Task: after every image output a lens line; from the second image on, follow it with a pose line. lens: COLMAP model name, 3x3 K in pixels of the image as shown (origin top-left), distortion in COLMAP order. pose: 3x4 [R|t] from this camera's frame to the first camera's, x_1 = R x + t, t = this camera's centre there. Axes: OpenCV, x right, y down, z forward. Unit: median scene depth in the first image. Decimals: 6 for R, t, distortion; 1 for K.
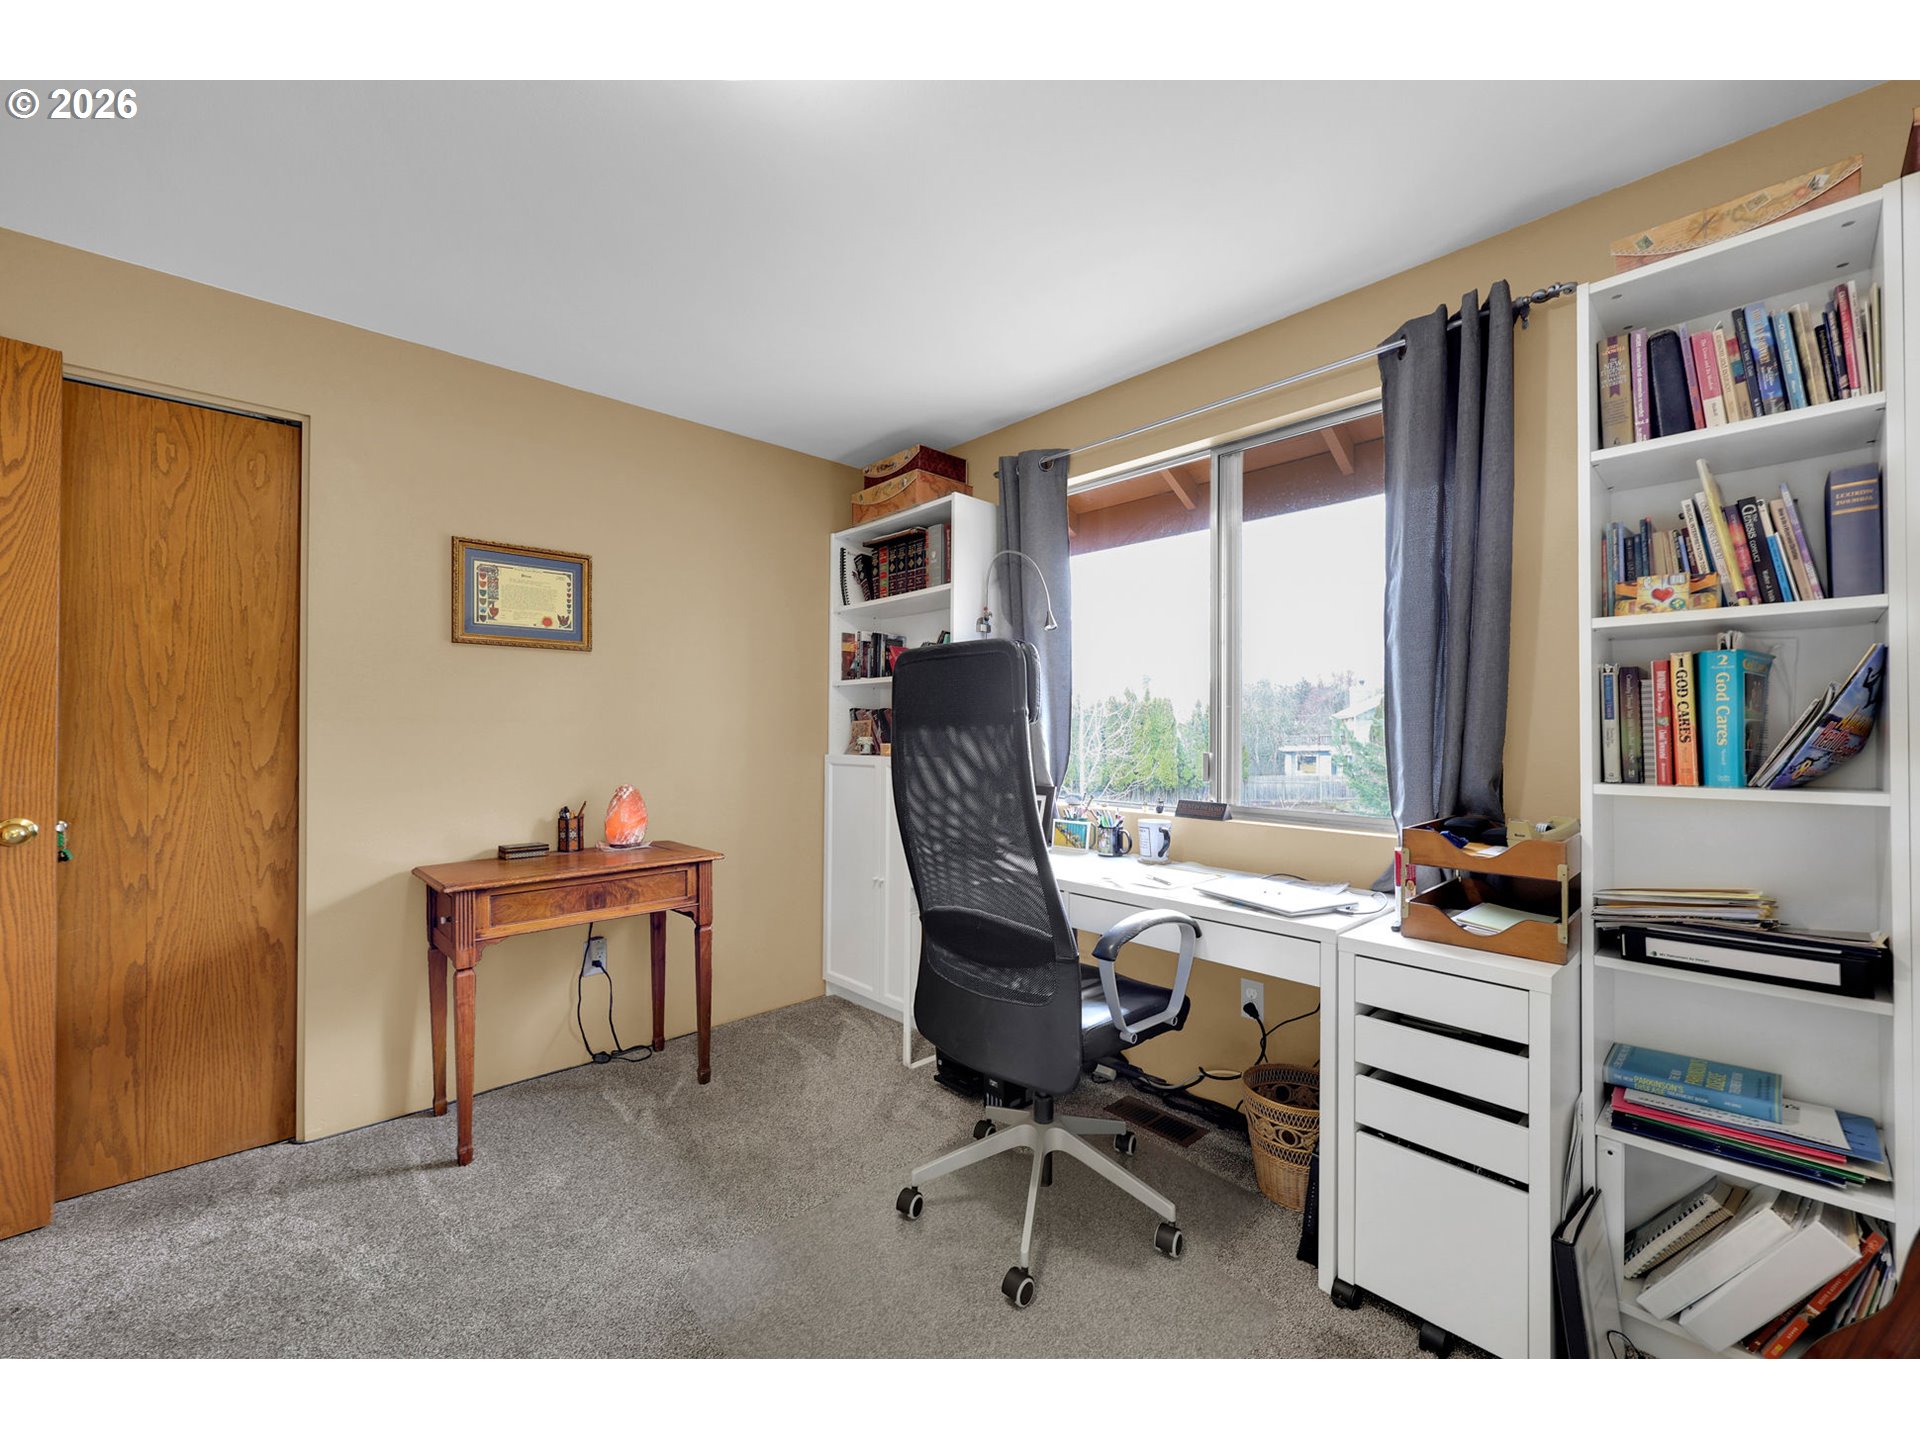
lens RADIAL K [[764.1, 0, 960.0], [0, 764.1, 720.0], [0, 0, 1]] dist [-0.000847, -0.000146]
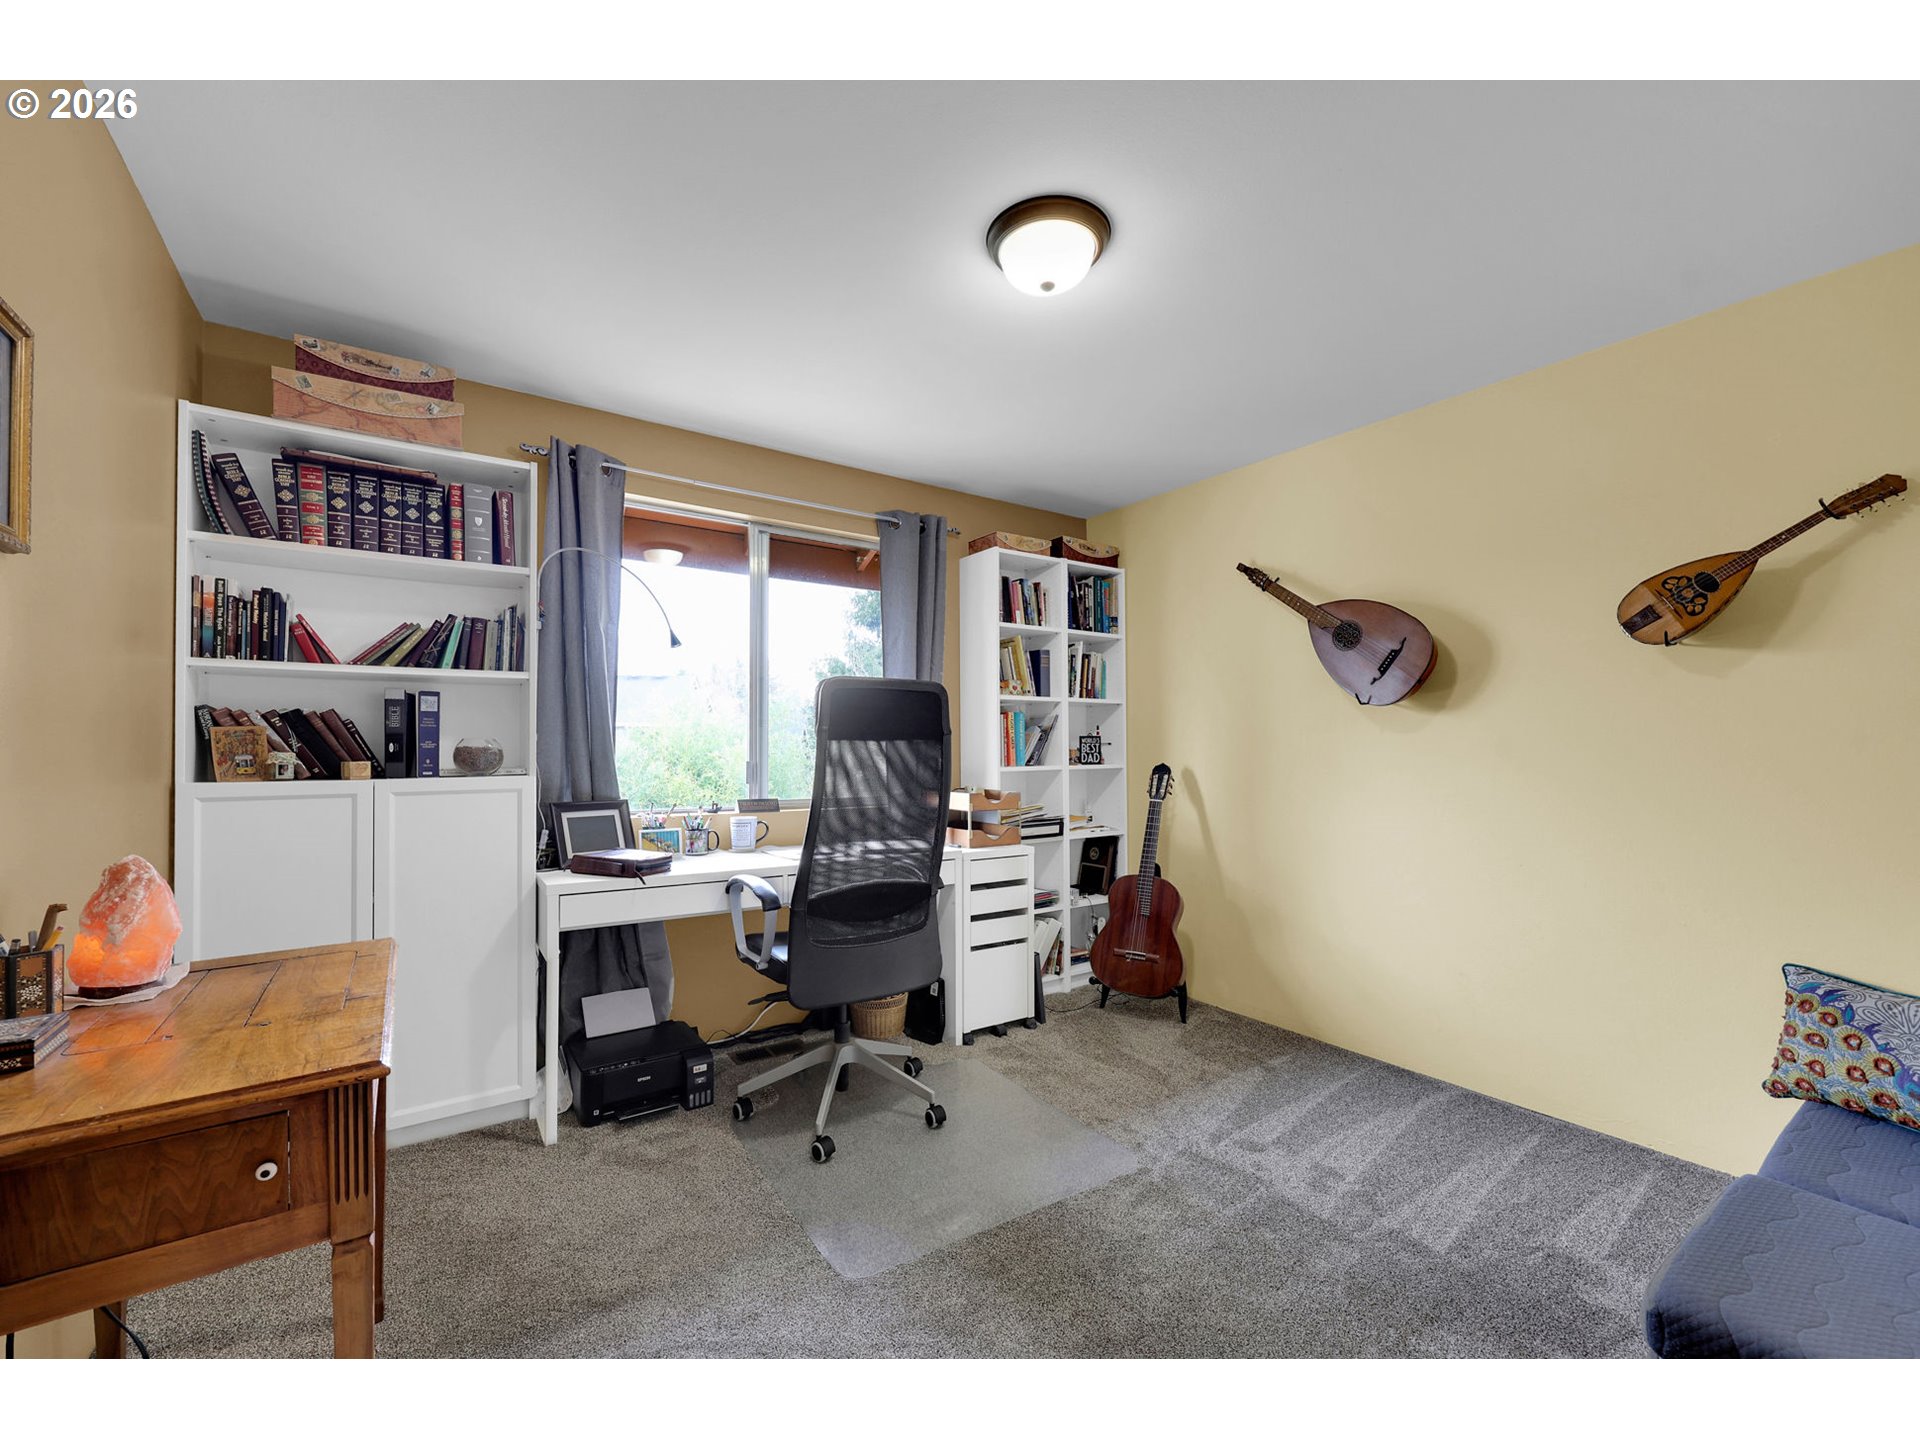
lens RADIAL K [[775.2, 0, 961.6], [0, 775.2, 731.3], [0, 0, 1]] dist [-0.000565, -0.000099]
pose [[0.157108, 0.017096, 0.987433, -0.782563], [-0.014519, 0.999782, -0.015000, 0.006471], [-0.987475, -0.011980, 0.157322, 0.395640]]
